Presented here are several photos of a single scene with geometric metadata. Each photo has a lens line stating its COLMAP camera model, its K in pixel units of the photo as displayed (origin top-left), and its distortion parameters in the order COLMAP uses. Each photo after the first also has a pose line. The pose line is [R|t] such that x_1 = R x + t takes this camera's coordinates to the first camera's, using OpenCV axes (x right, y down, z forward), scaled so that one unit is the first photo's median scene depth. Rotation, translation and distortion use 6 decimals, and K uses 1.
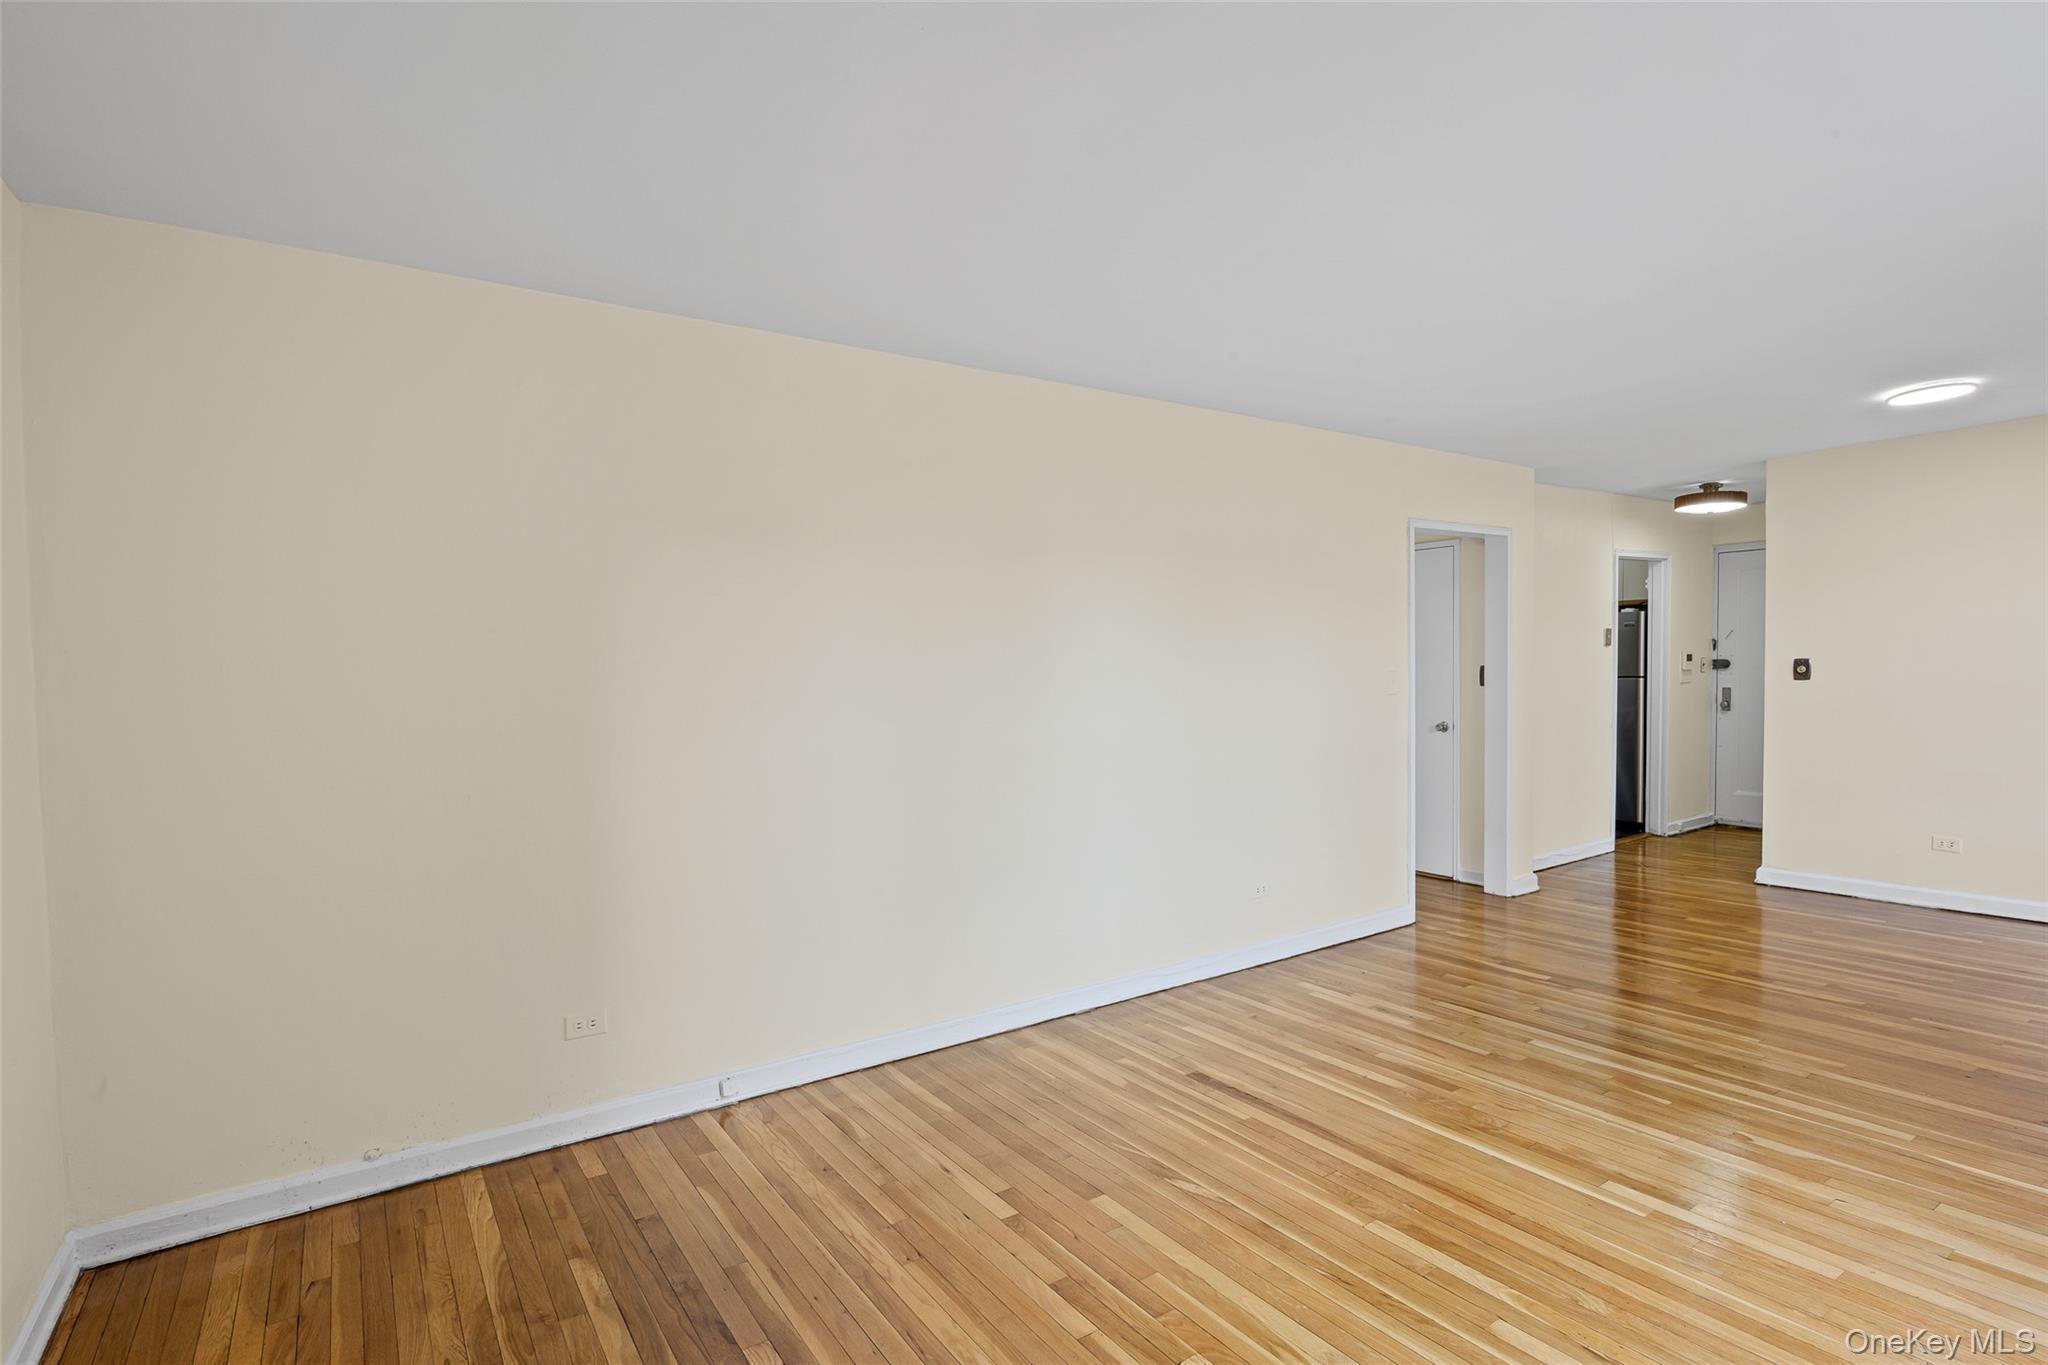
lens RADIAL K [[1003.7, 0, 1017.9], [0, 1003.7, 720.9], [0, 0, 1]] dist [-0.010041, 0.000770]
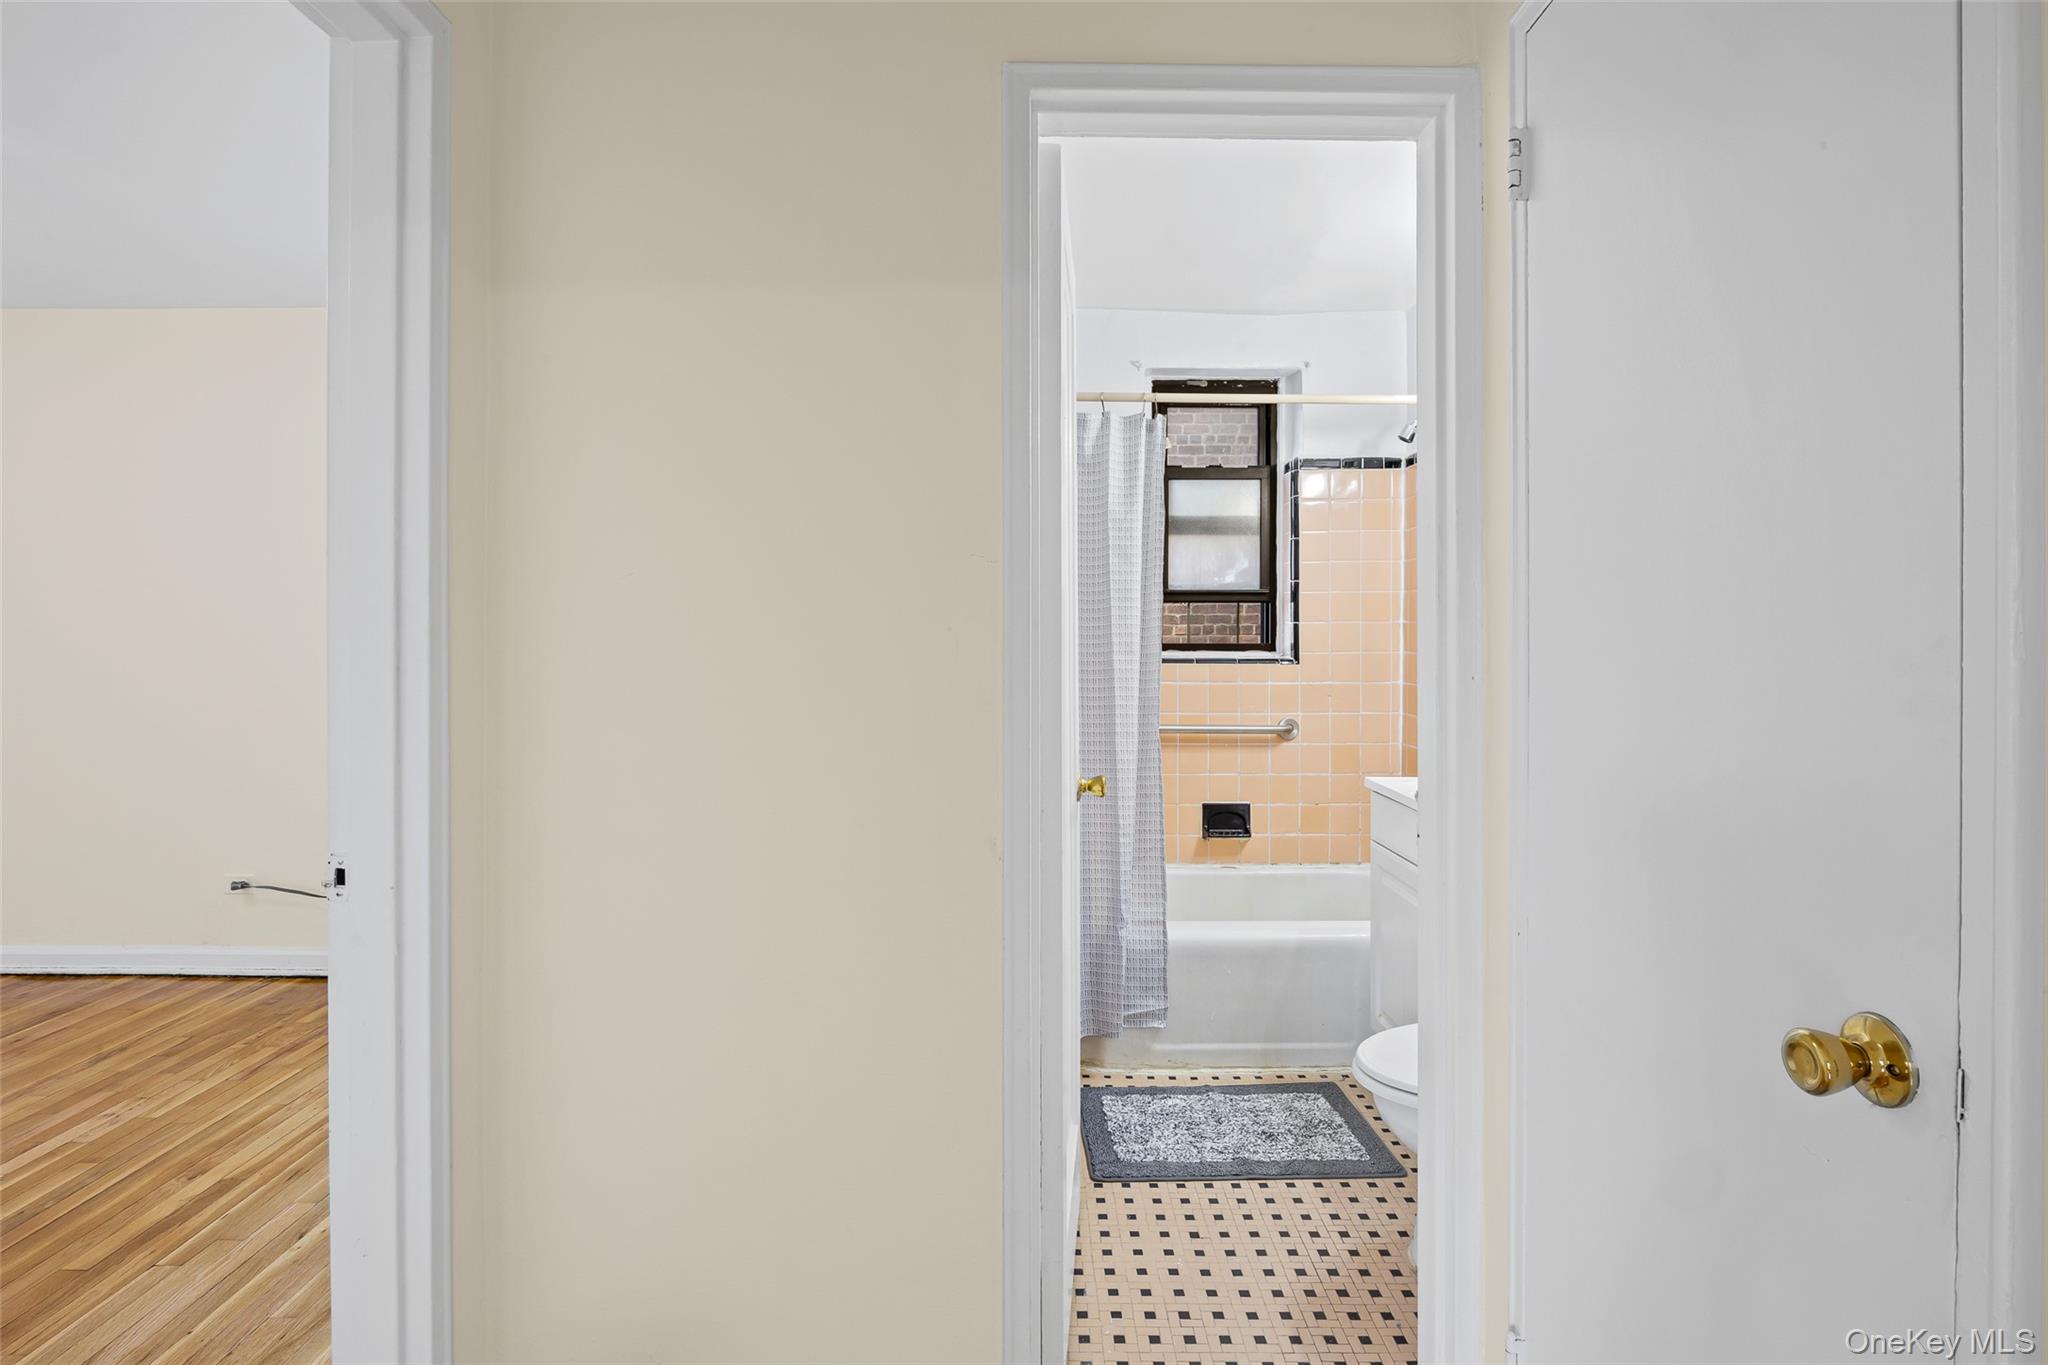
lens RADIAL K [[997.4, 0, 1029.0], [0, 997.4, 644.8], [0, 0, 1]] dist [-0.003560, 0.000150]
pose [[0.832408, 0.023553, -0.553662, 0.606680], [-0.049450, 0.998268, -0.031880, -0.052889], [0.551952, 0.053916, 0.832131, 1.260077]]
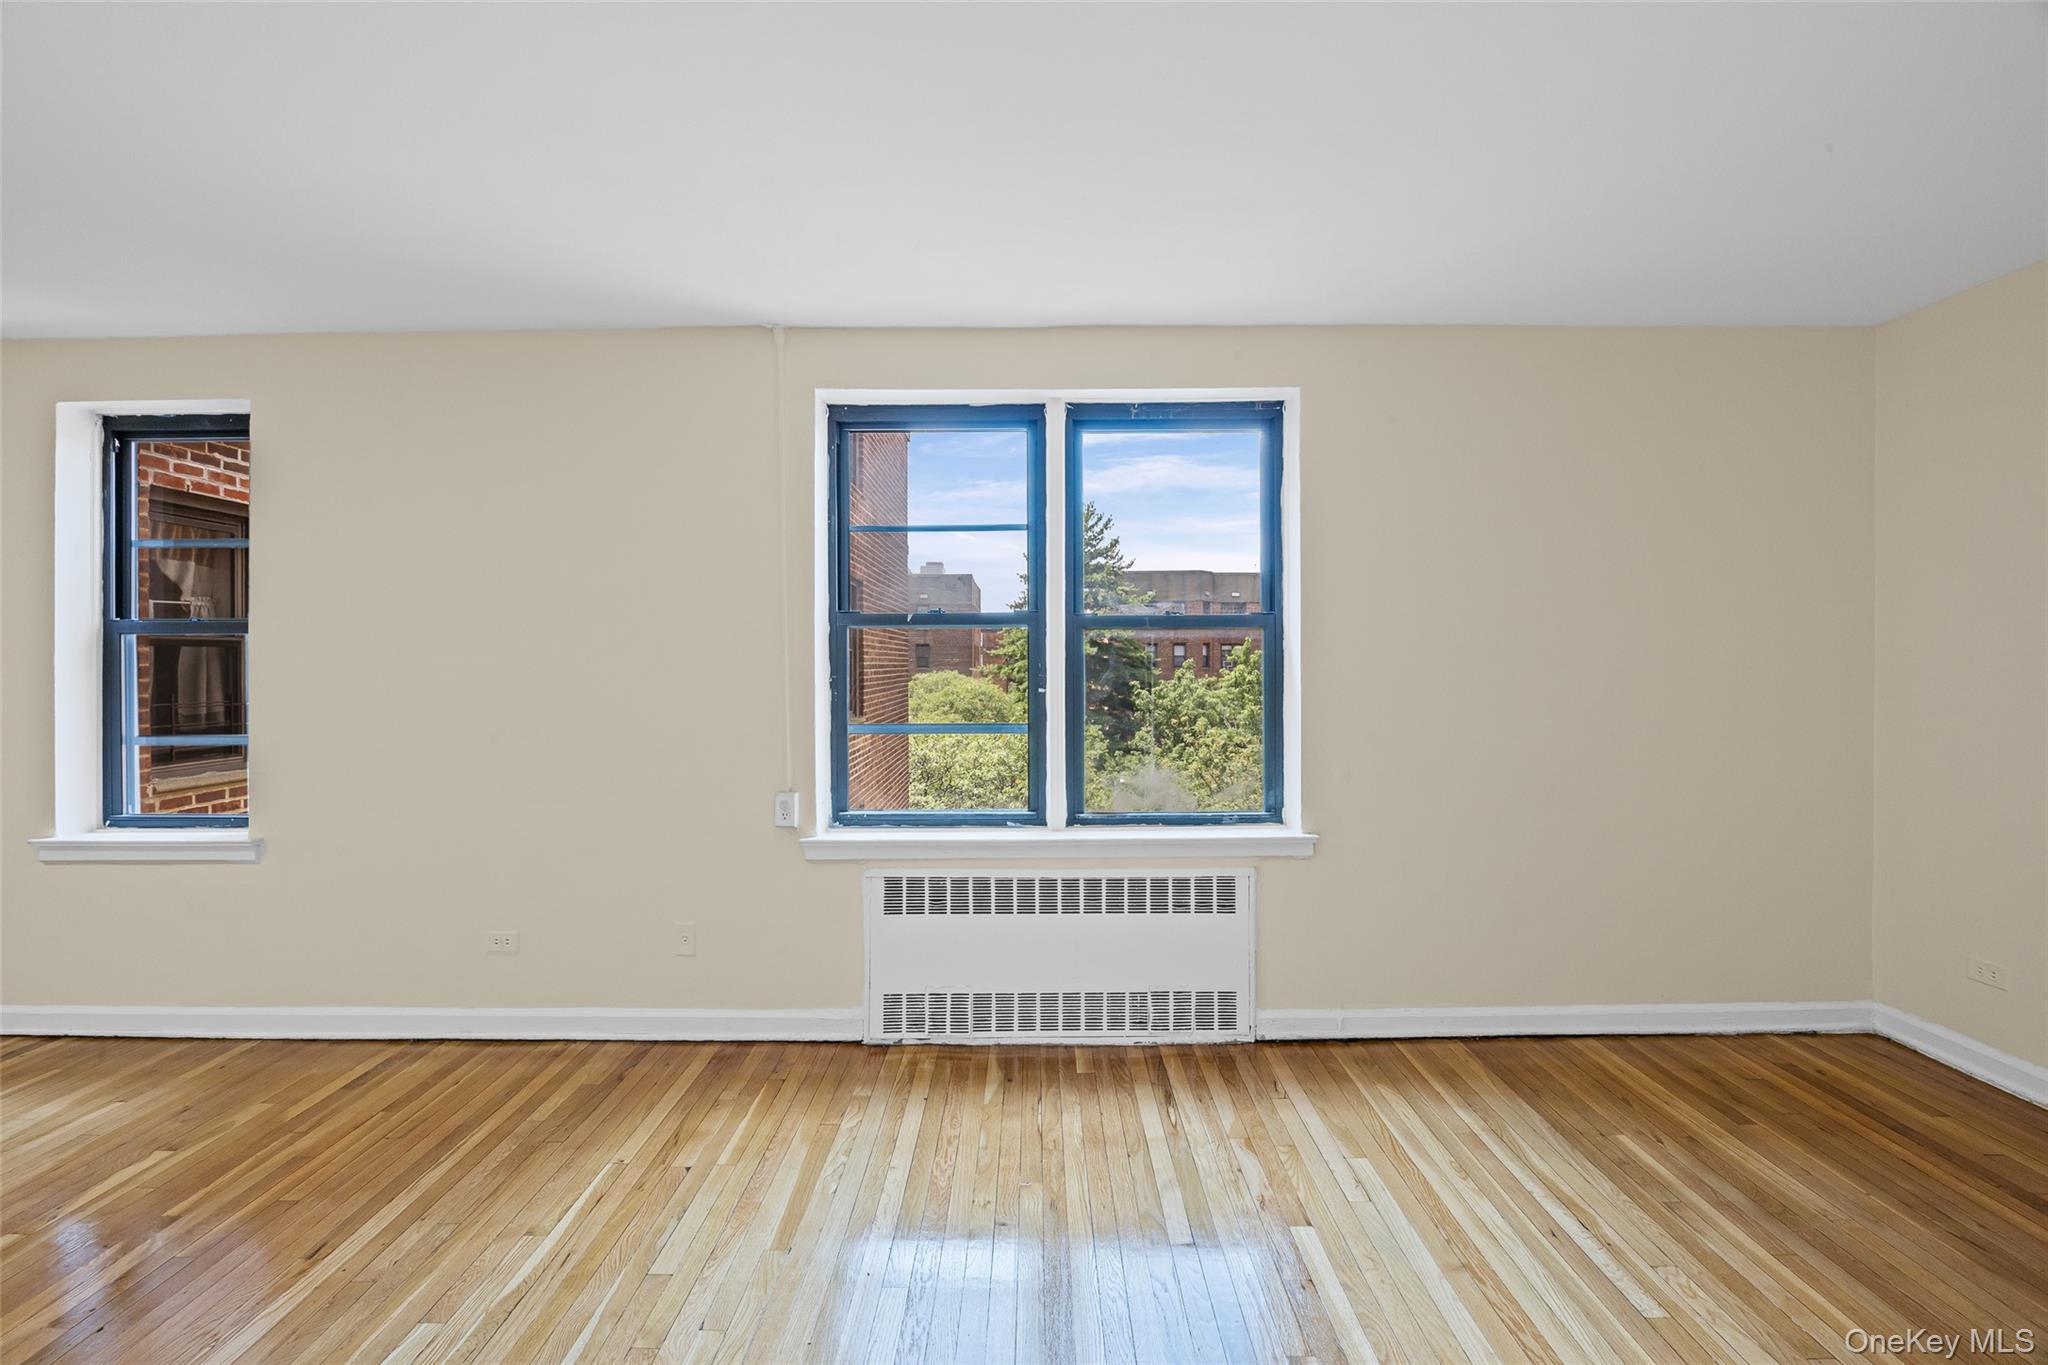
lens RADIAL K [[885.9, 0, 1021.2], [0, 885.9, 668.8], [0, 0, 1]] dist [-0.020126, 0.002831]
pose [[-0.826821, 0.020987, 0.562074, 0.121085], [0.051449, 0.997936, 0.038422, -0.039112], [-0.560107, 0.060686, -0.826194, 0.843100]]
